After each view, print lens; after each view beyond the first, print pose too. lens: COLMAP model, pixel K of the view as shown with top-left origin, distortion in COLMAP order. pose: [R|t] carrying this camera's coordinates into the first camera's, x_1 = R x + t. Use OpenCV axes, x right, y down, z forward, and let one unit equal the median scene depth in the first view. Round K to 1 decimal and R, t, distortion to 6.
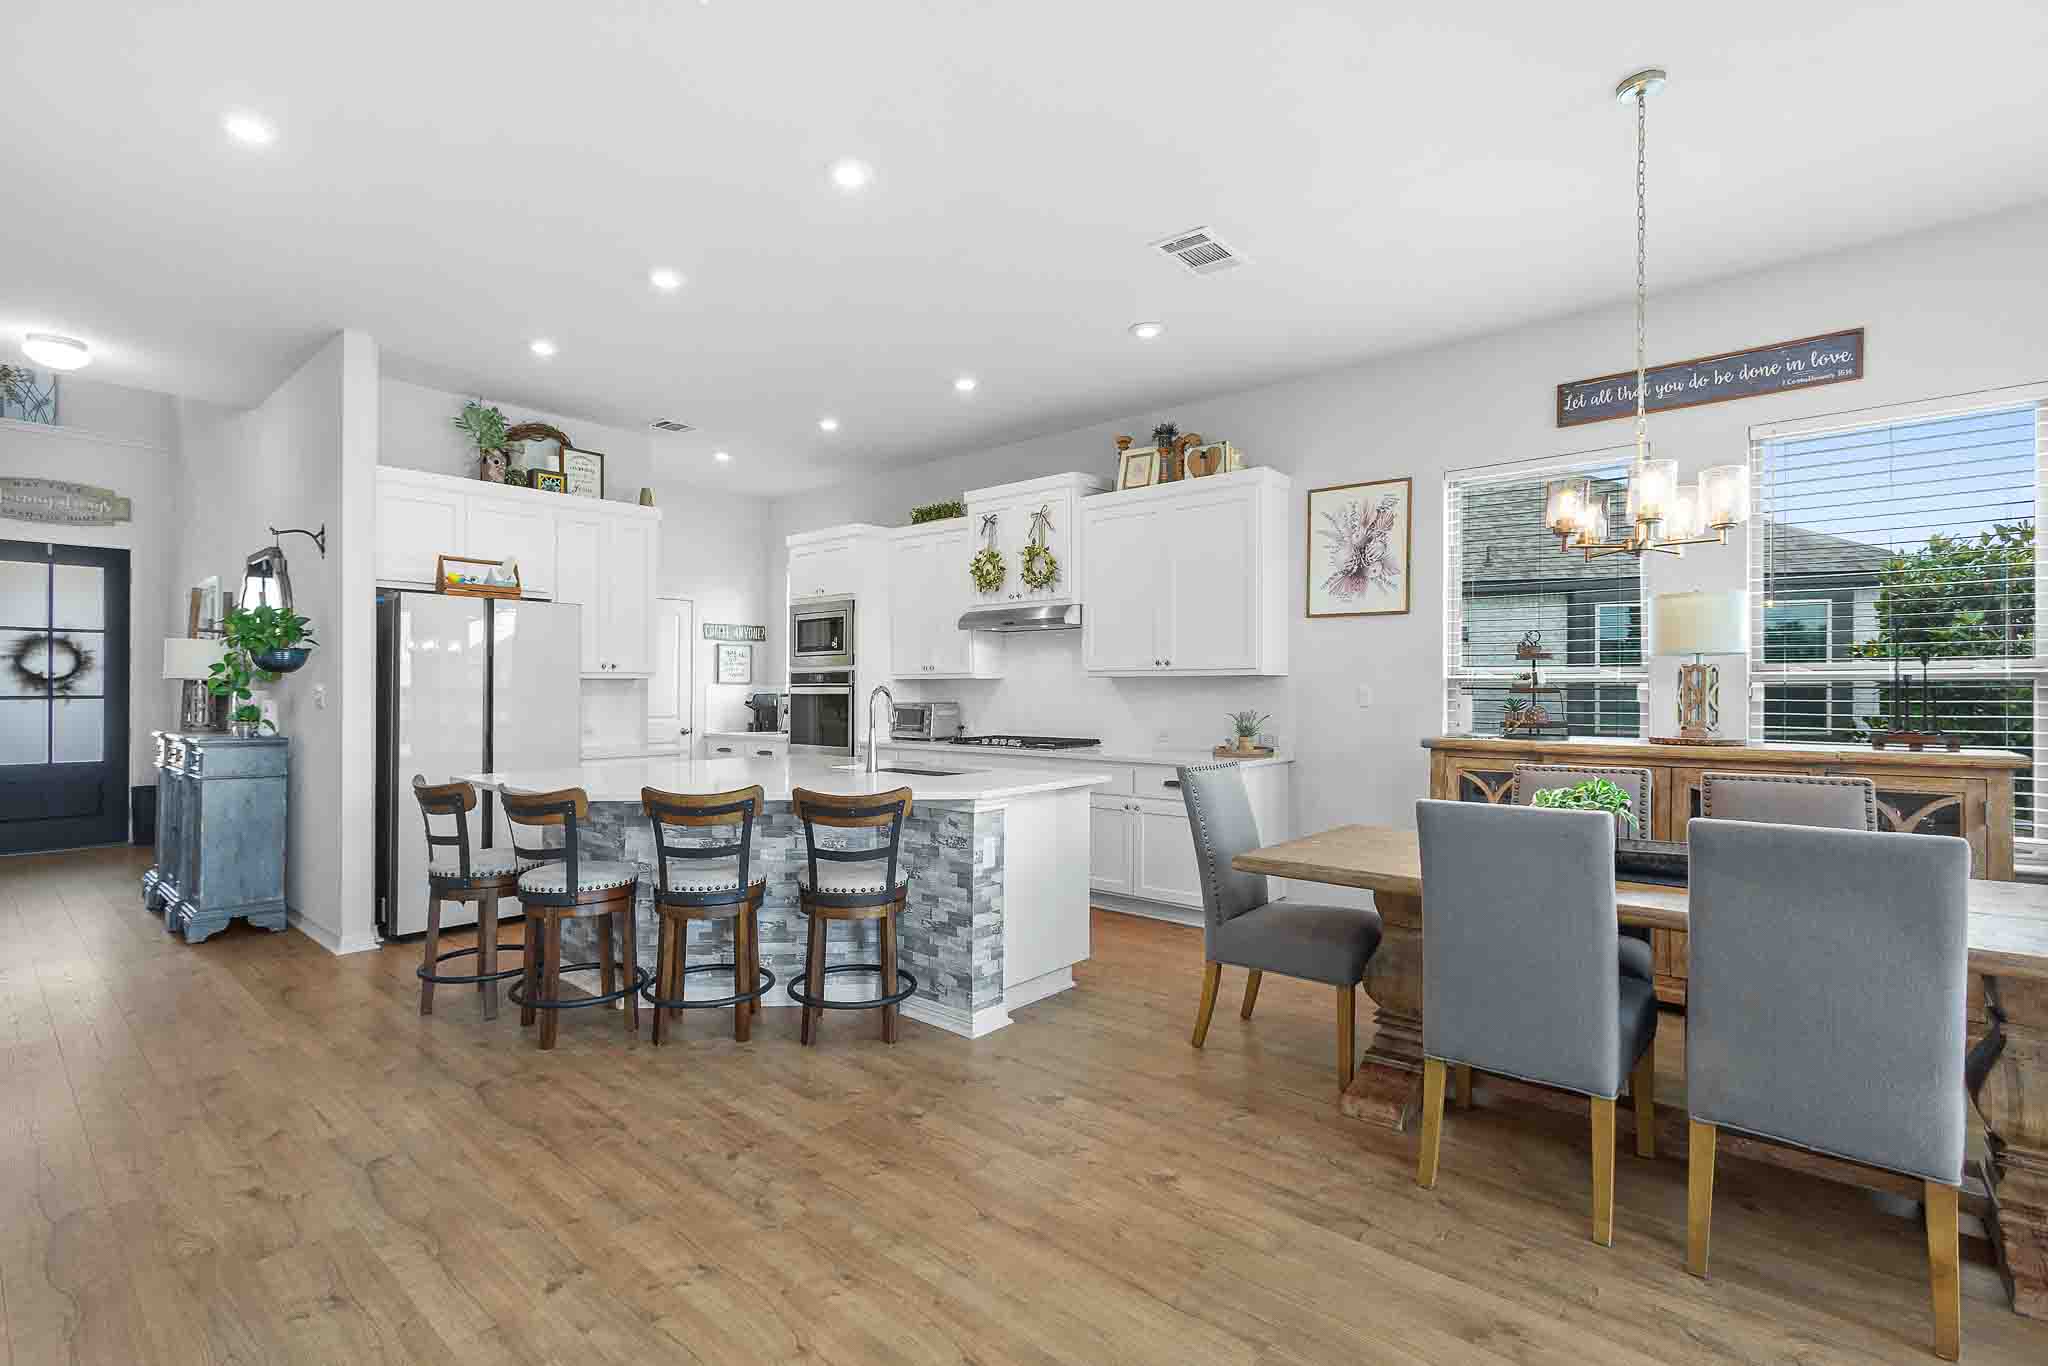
lens RADIAL K [[930.5, 0, 1006.3], [0, 930.5, 679.1], [0, 0, 1]] dist [-0.007656, 0.002586]
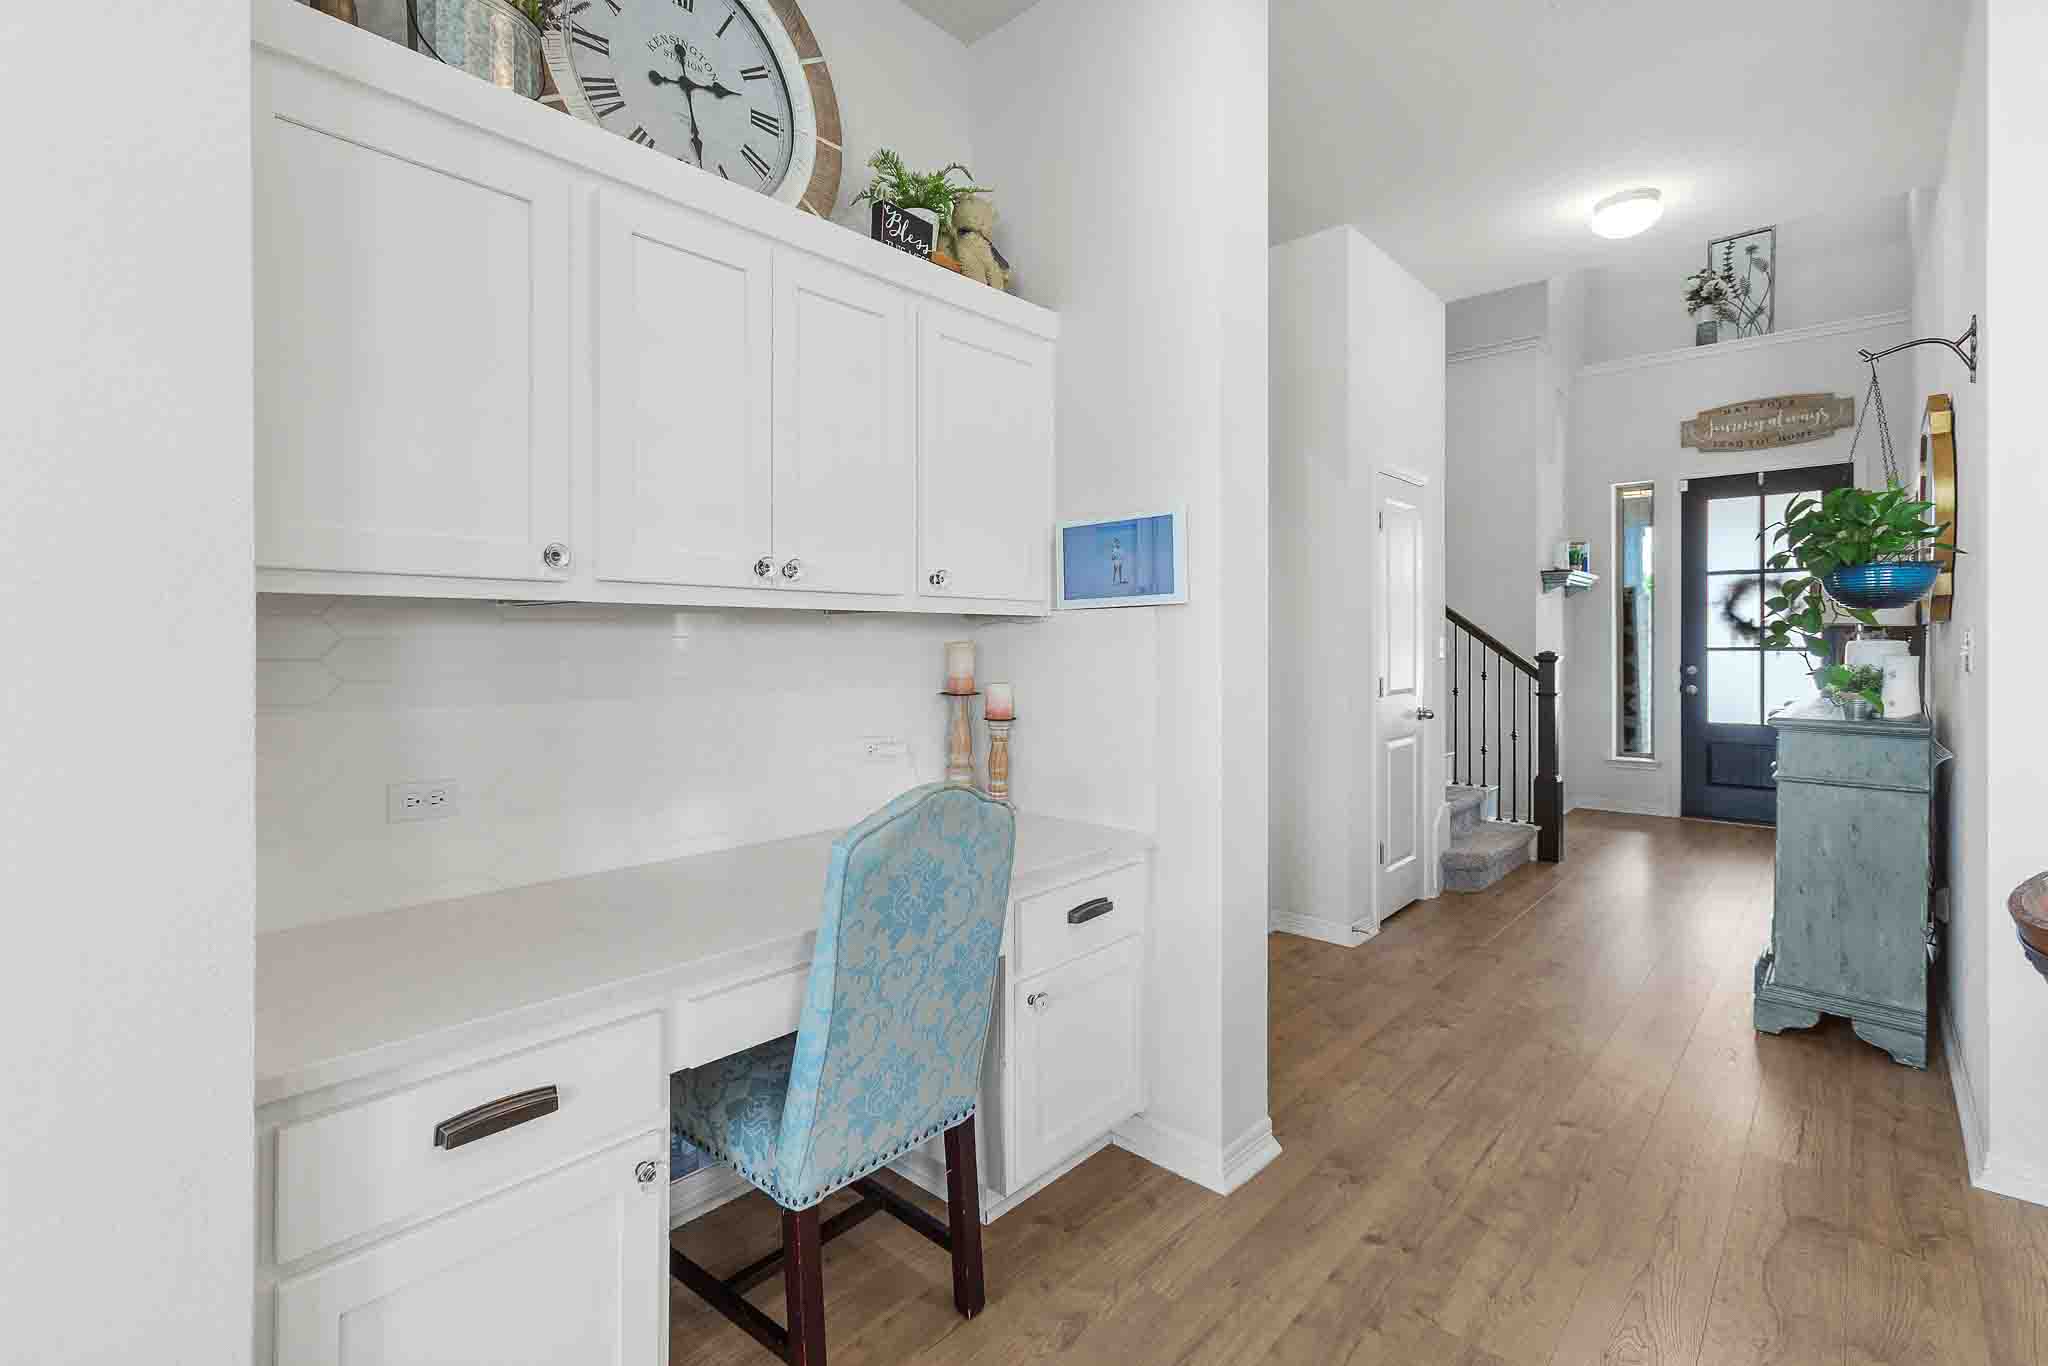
lens RADIAL K [[930.5, 0, 975.4], [0, 930.5, 633.9], [0, 0, 1]] dist [-0.007656, 0.002586]
pose [[-0.047147, -0.000297, -0.998888, -0.134067], [0.002977, 0.999995, -0.000437, 0.004649], [0.998884, -0.002994, -0.047146, 0.314696]]
